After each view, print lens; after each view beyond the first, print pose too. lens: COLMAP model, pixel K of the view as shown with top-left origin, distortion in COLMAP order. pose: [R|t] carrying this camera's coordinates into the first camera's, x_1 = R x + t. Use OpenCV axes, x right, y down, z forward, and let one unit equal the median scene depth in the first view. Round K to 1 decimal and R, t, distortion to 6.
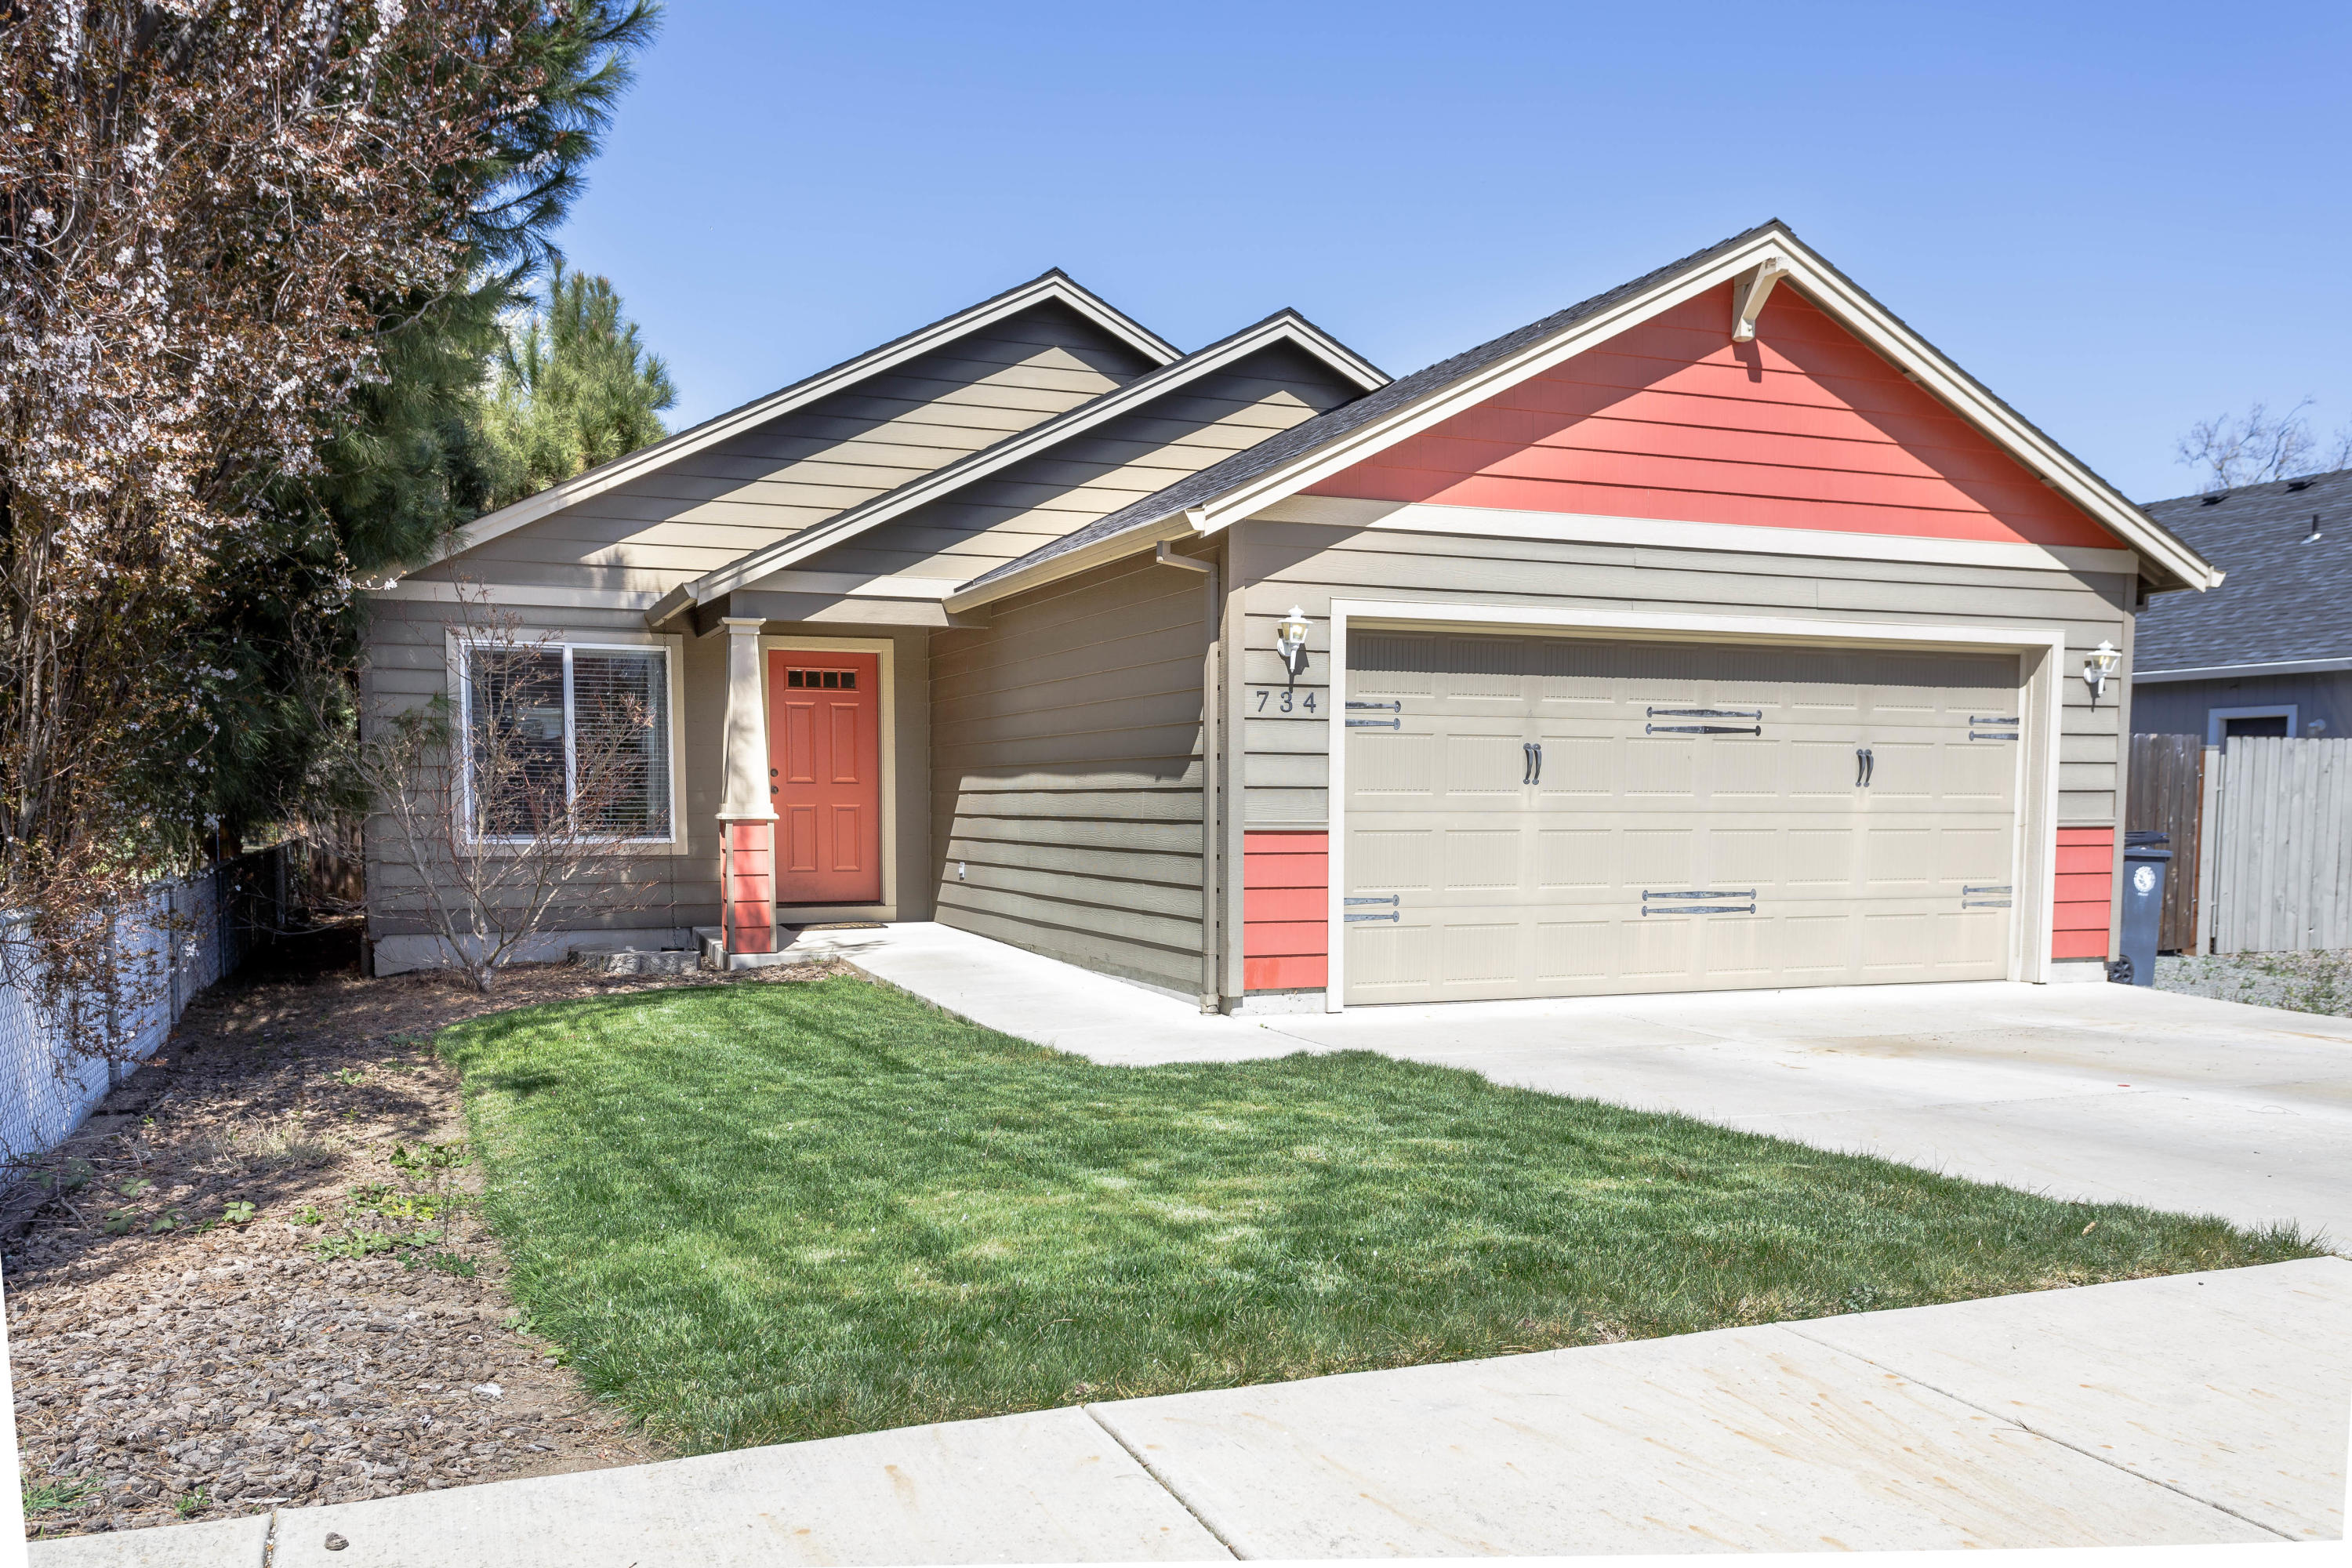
lens RADIAL K [[1899.3, 0, 1176.9], [0, 1899.3, 955.1], [0, 0, 1]] dist [0.020502, 0.000605]
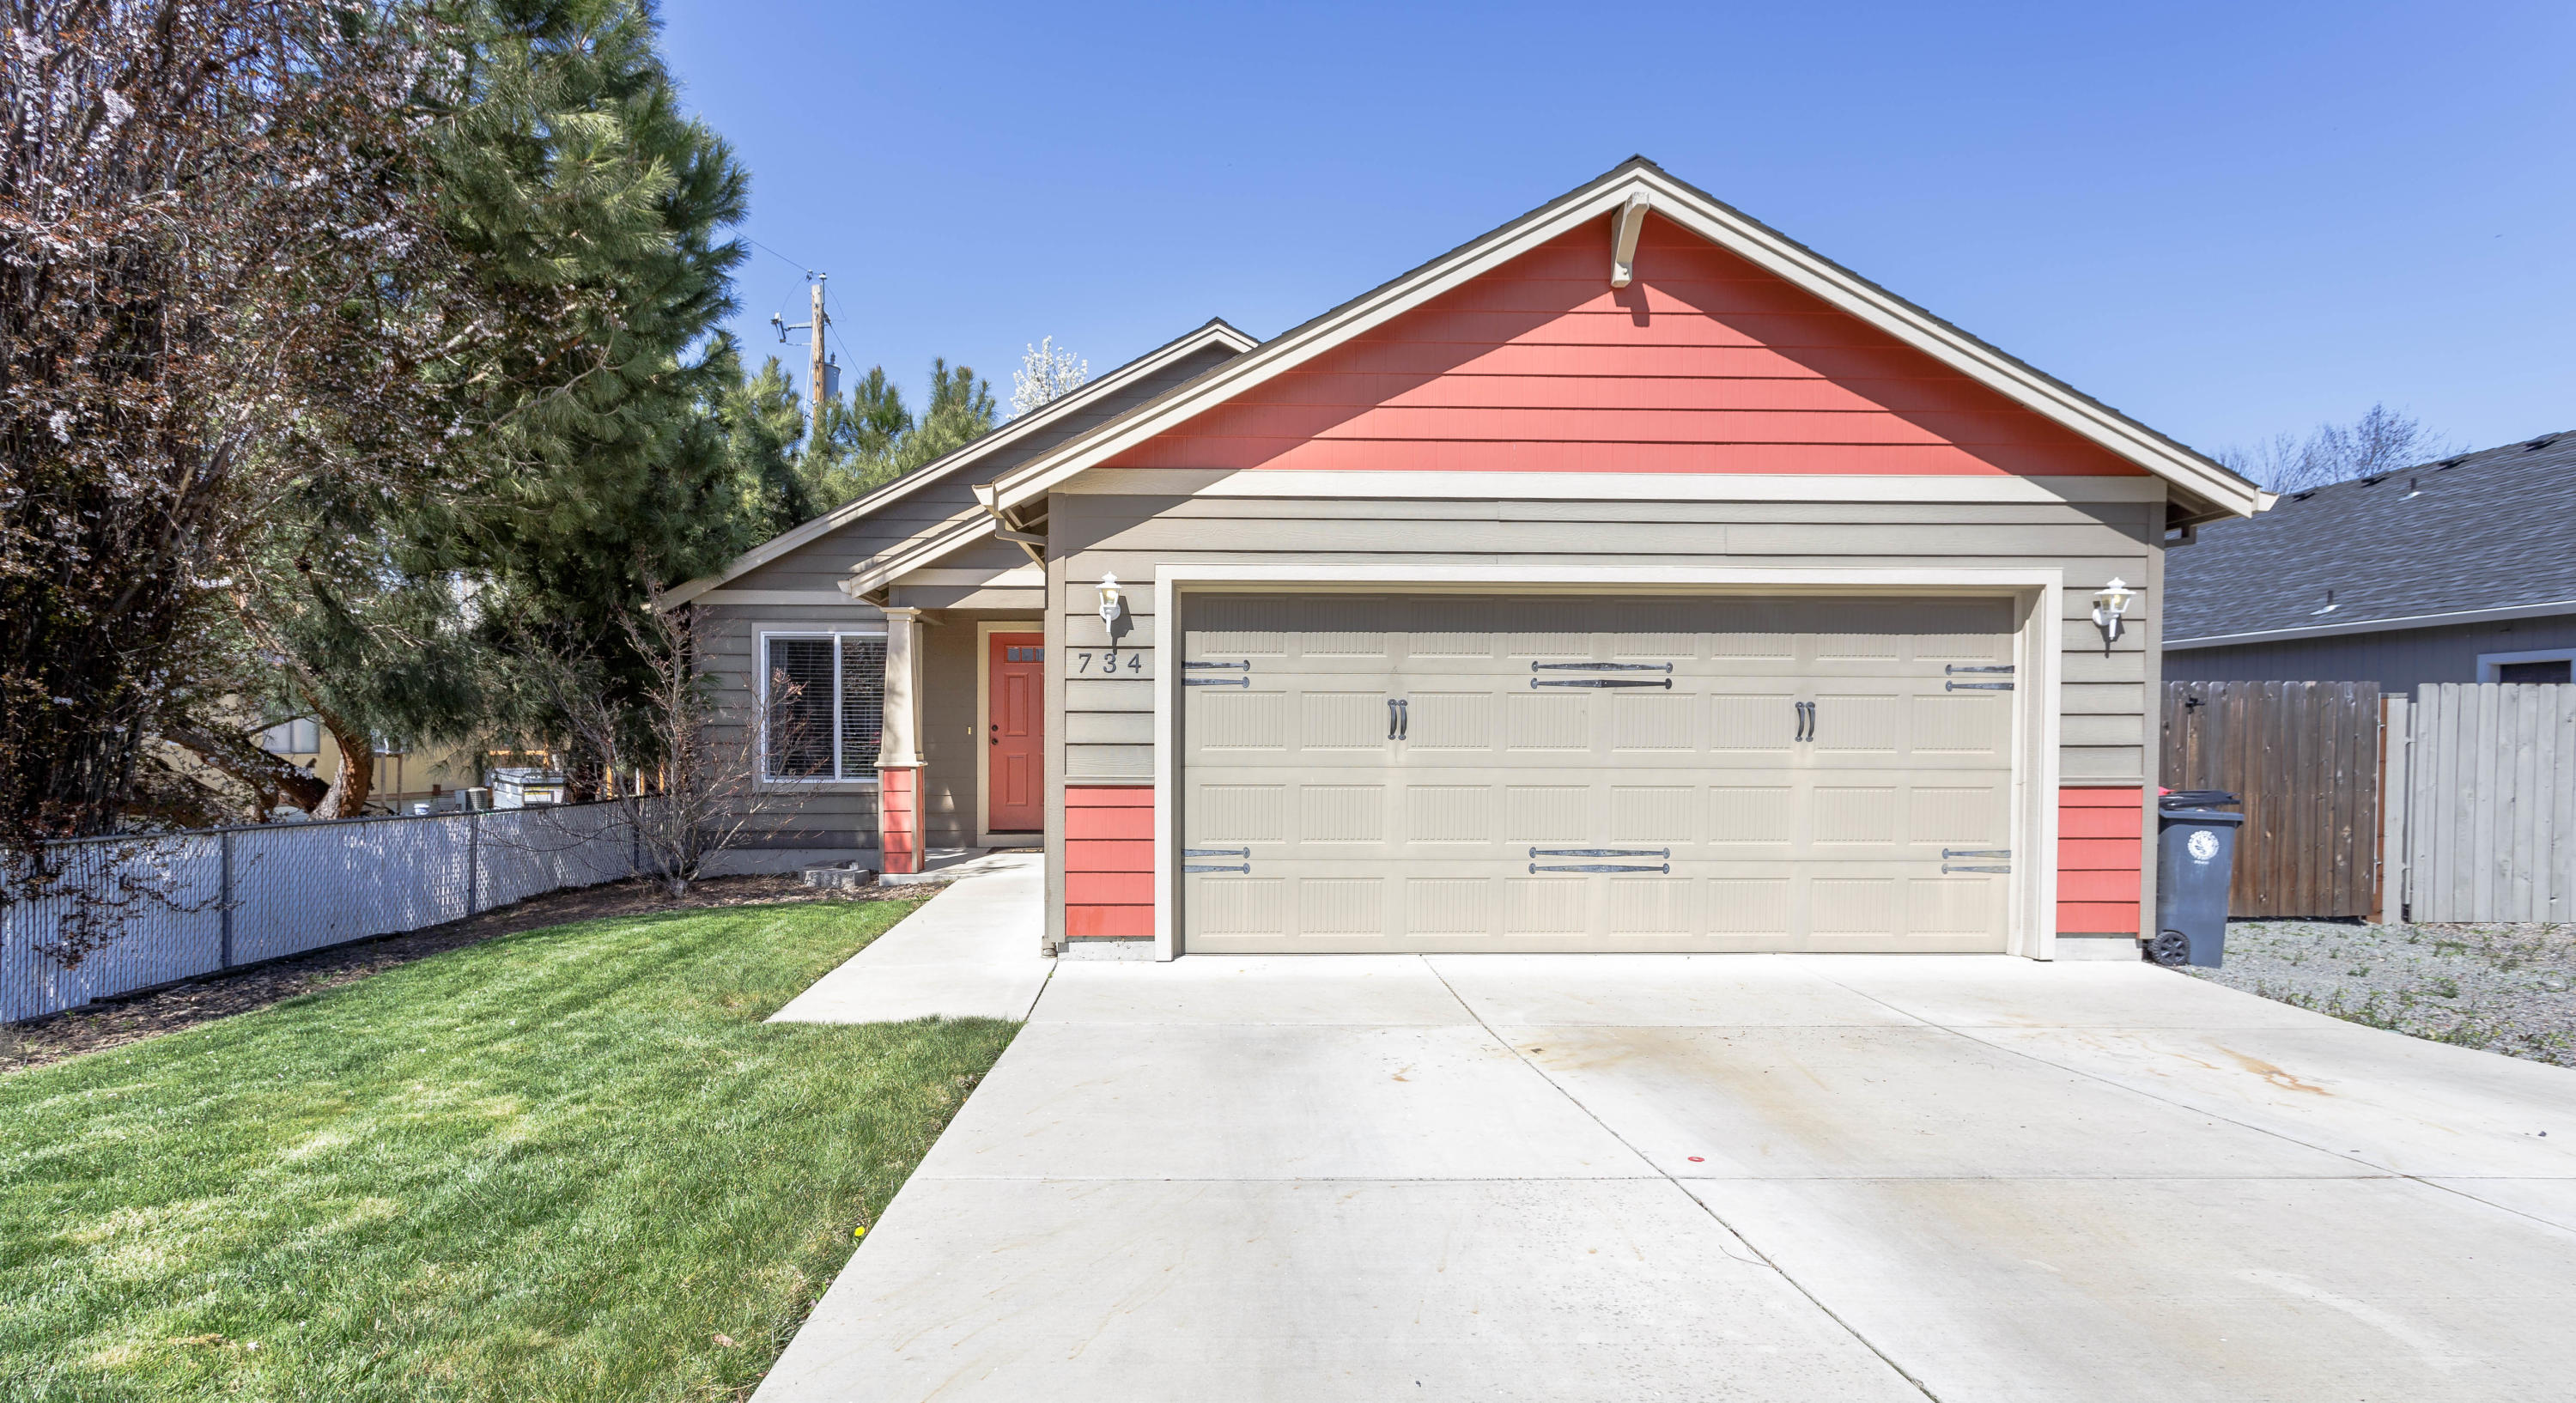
lens RADIAL K [[1306.9, 0, 1284.8], [0, 1306.9, 772.0], [0, 0, 1]] dist [0.003595, 0.001325]
pose [[0.938361, 0.007978, -0.345566, 0.334776], [-0.027757, 0.998244, -0.052326, -0.031747], [0.344542, 0.058693, 0.936934, 0.300827]]
